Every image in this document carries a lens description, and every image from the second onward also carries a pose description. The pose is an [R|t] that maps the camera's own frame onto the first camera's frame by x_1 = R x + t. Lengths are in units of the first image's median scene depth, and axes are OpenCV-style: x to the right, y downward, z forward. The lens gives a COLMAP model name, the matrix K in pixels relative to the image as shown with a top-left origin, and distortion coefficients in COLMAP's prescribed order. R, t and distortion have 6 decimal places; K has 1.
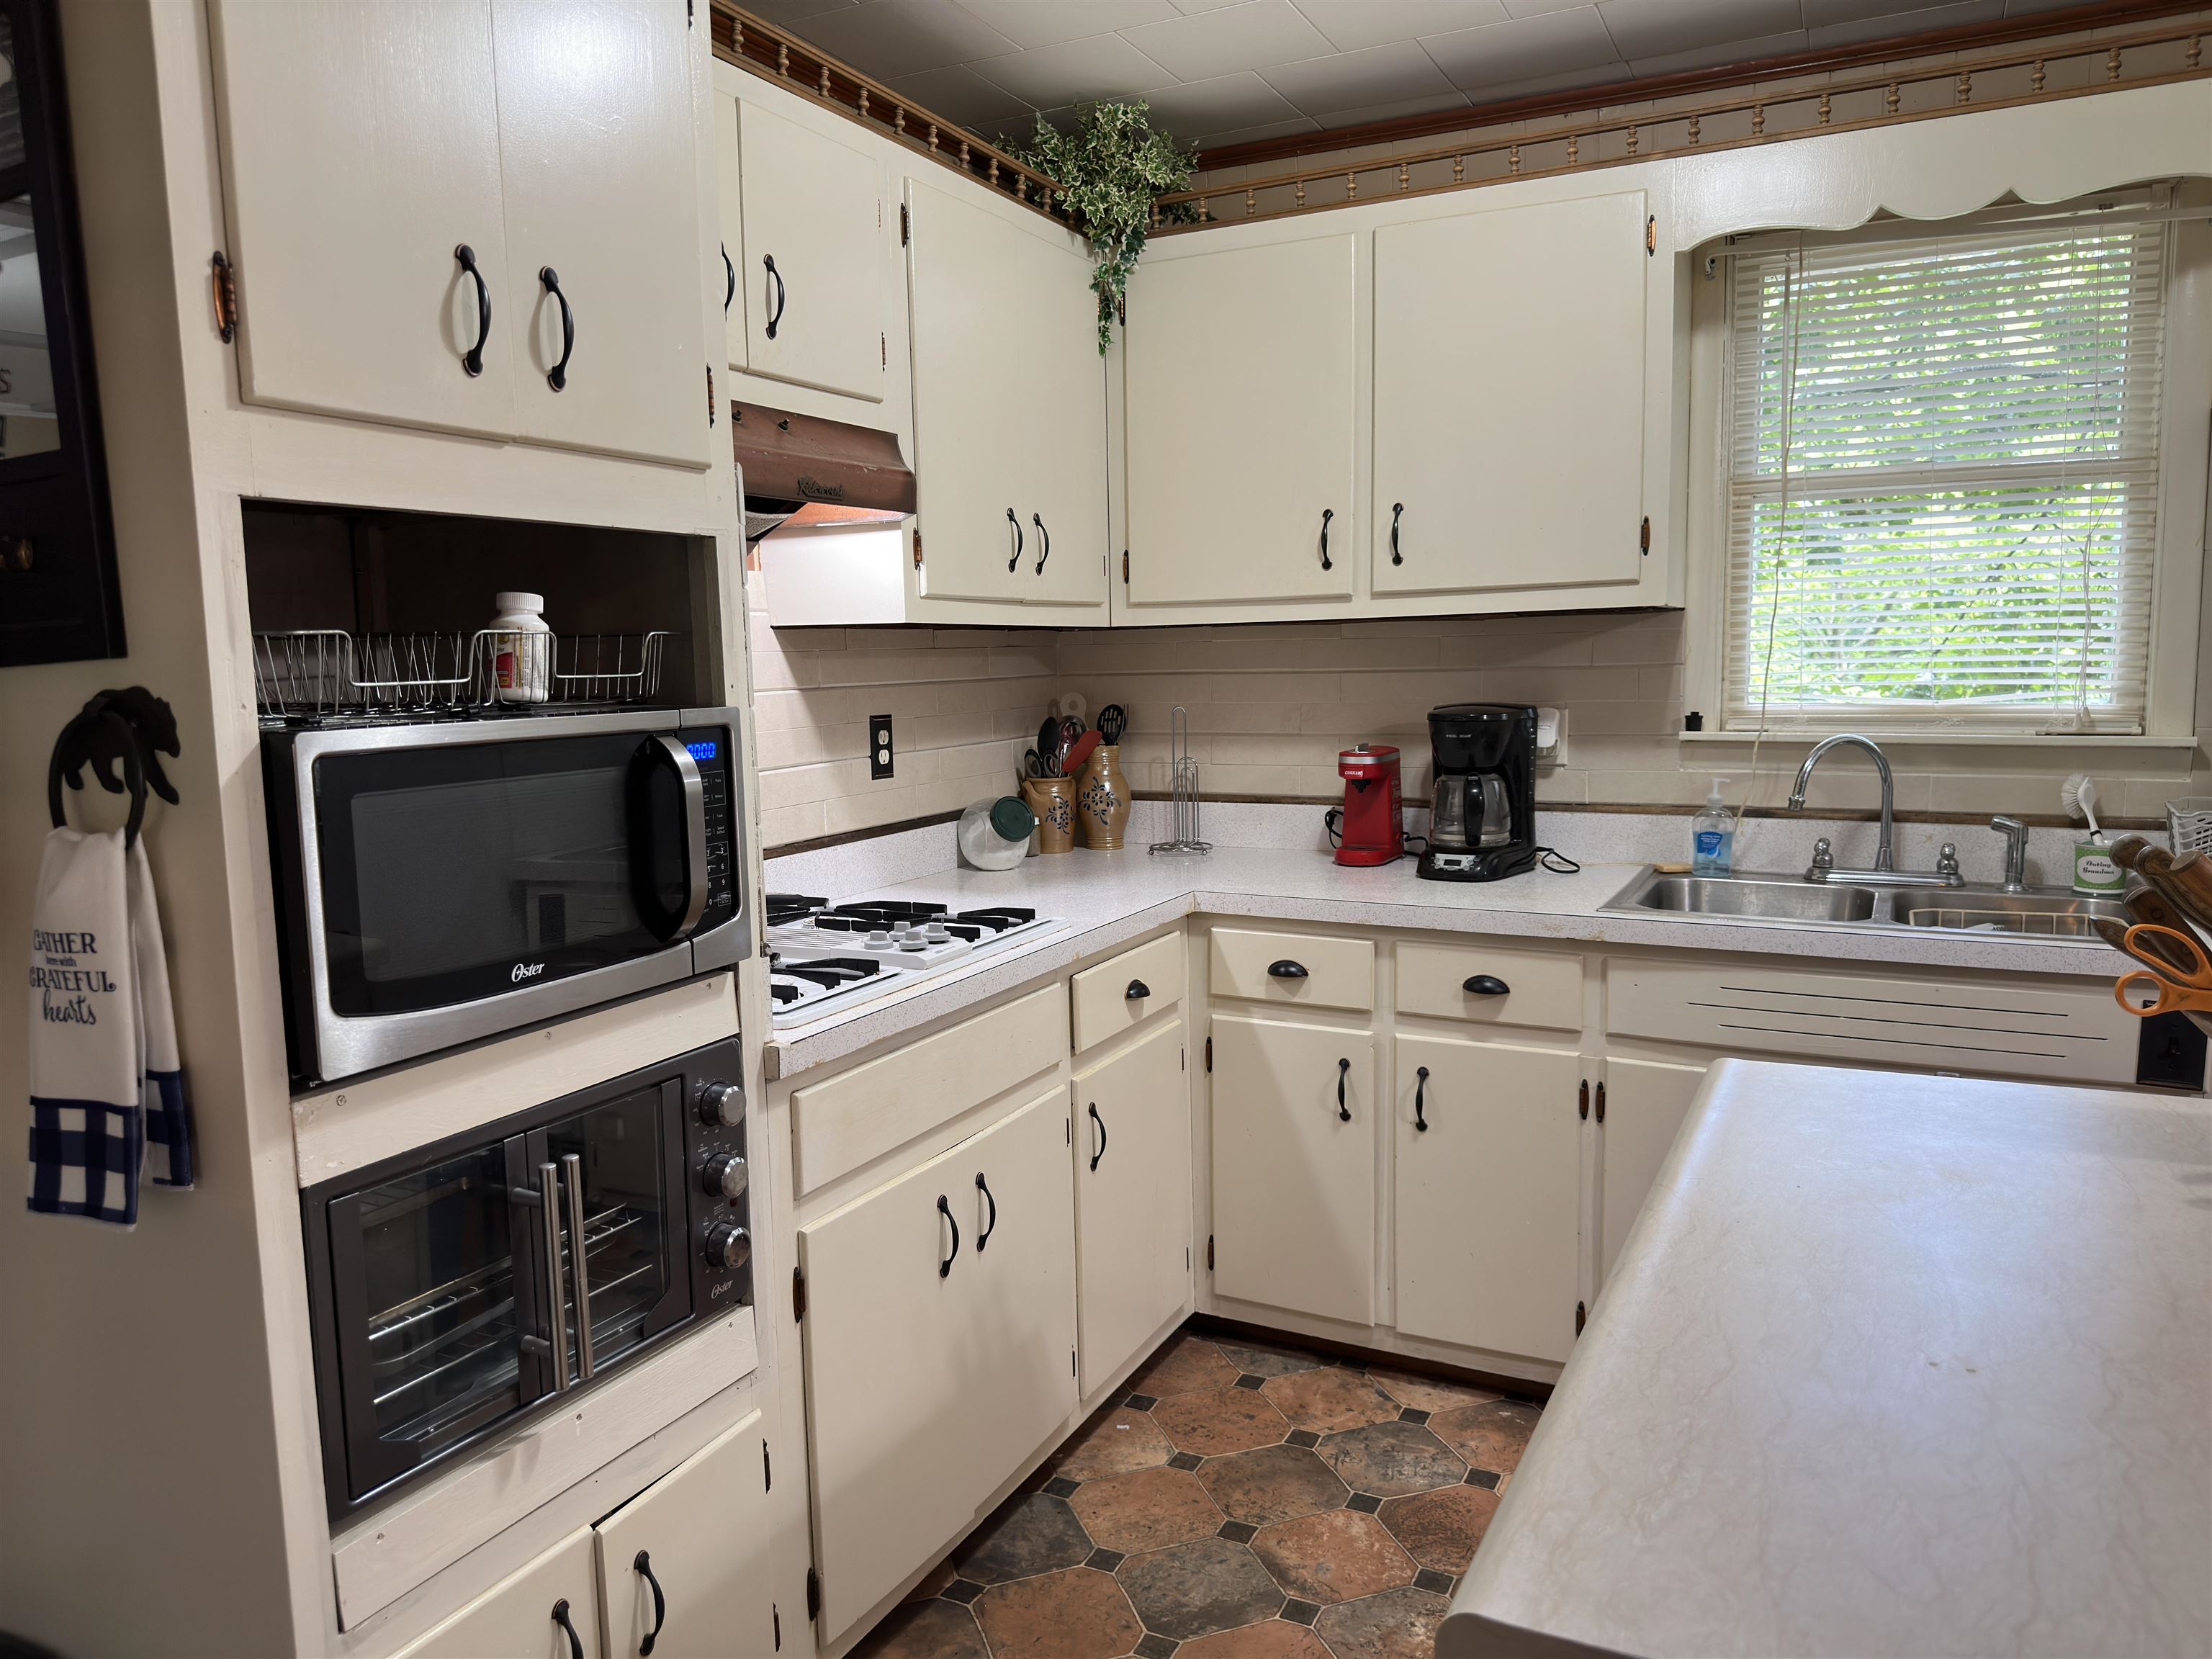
lens RADIAL K [[1535.7, 0, 1067.0], [0, 1535.7, 833.2], [0, 0, 1]] dist [0.126860, -0.169514]
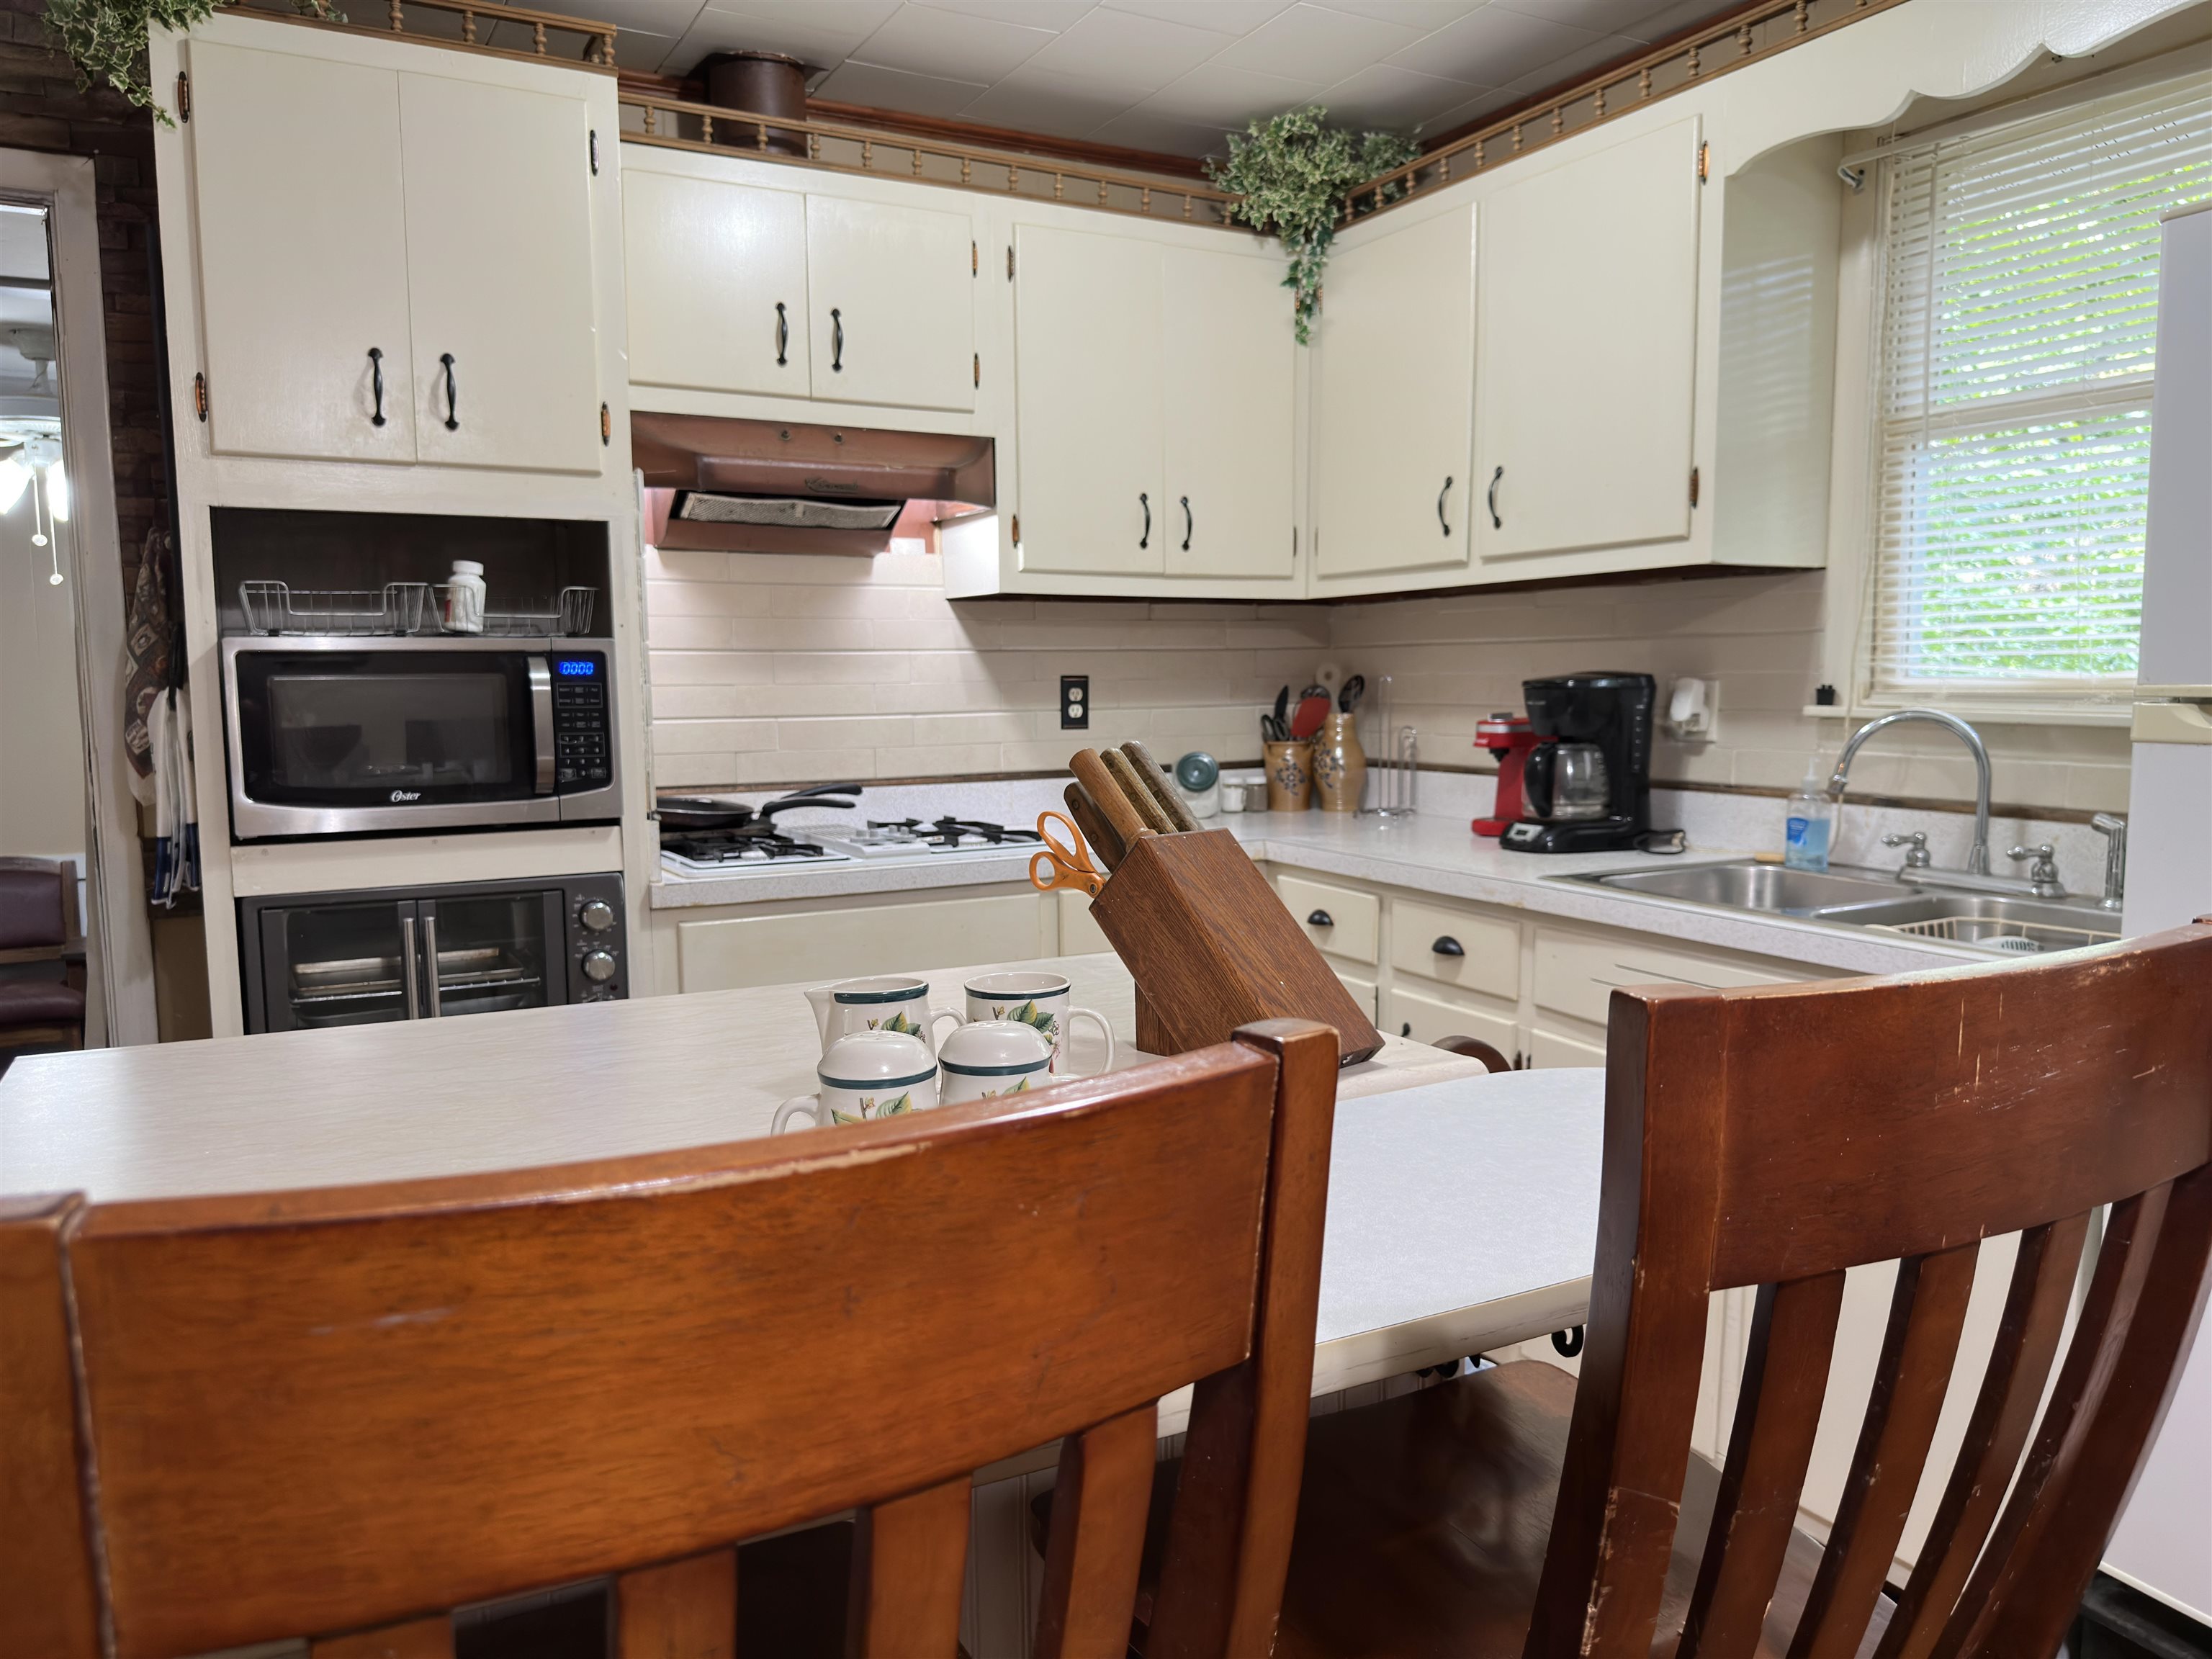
lens RADIAL K [[1535.7, 0, 1067.0], [0, 1535.7, 833.2], [0, 0, 1]] dist [0.126860, -0.169514]
pose [[0.821701, 0.073493, -0.565161, 0.571485], [-0.075764, 0.996935, 0.019487, 0.022148], [0.564861, 0.026806, 0.824750, 0.031409]]
